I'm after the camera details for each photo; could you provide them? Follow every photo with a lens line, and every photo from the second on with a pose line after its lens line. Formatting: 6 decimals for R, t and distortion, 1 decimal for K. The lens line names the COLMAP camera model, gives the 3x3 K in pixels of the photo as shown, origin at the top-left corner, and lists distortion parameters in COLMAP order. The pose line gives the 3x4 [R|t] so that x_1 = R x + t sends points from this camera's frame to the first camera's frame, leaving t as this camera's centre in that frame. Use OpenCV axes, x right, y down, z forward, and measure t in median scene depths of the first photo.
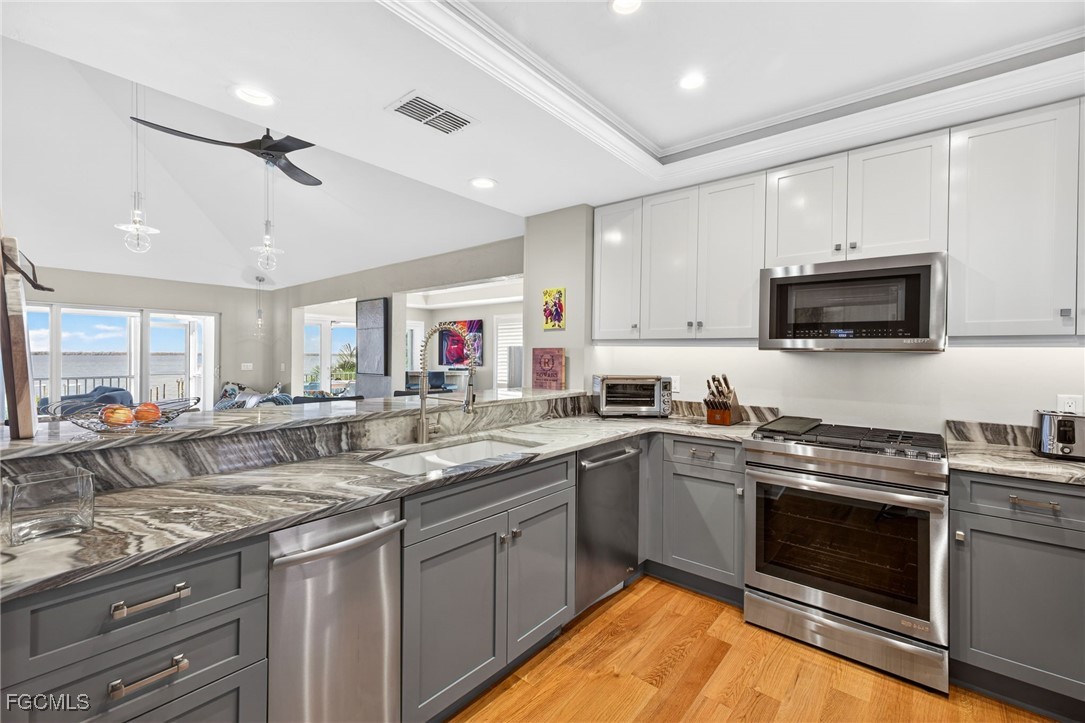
lens RADIAL K [[476.8, 0, 547.1], [0, 476.8, 355.5], [0, 0, 1]] dist [0.019719, -0.000101]
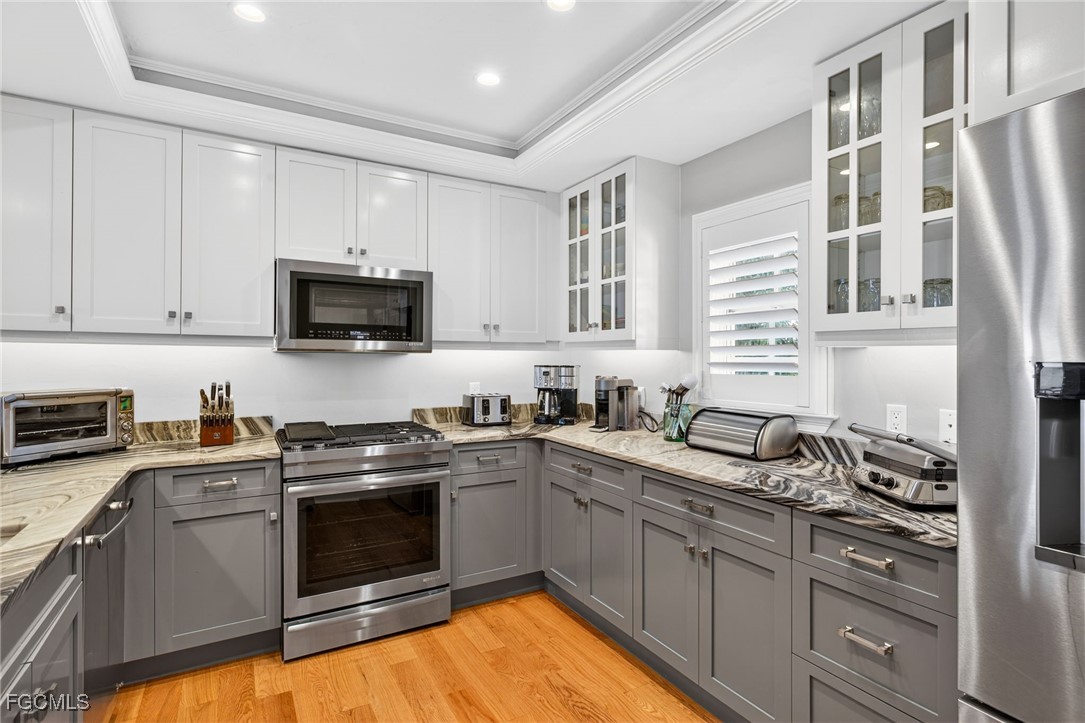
lens RADIAL K [[532.8, 0, 542.5], [0, 532.8, 361.5], [0, 0, 1]] dist [0.001283, 0.000376]
pose [[0.353589, -0.015340, 0.935275, -0.313067], [0.005560, 0.999882, 0.014298, -0.003174], [-0.935384, 0.000145, 0.353633, 0.216934]]
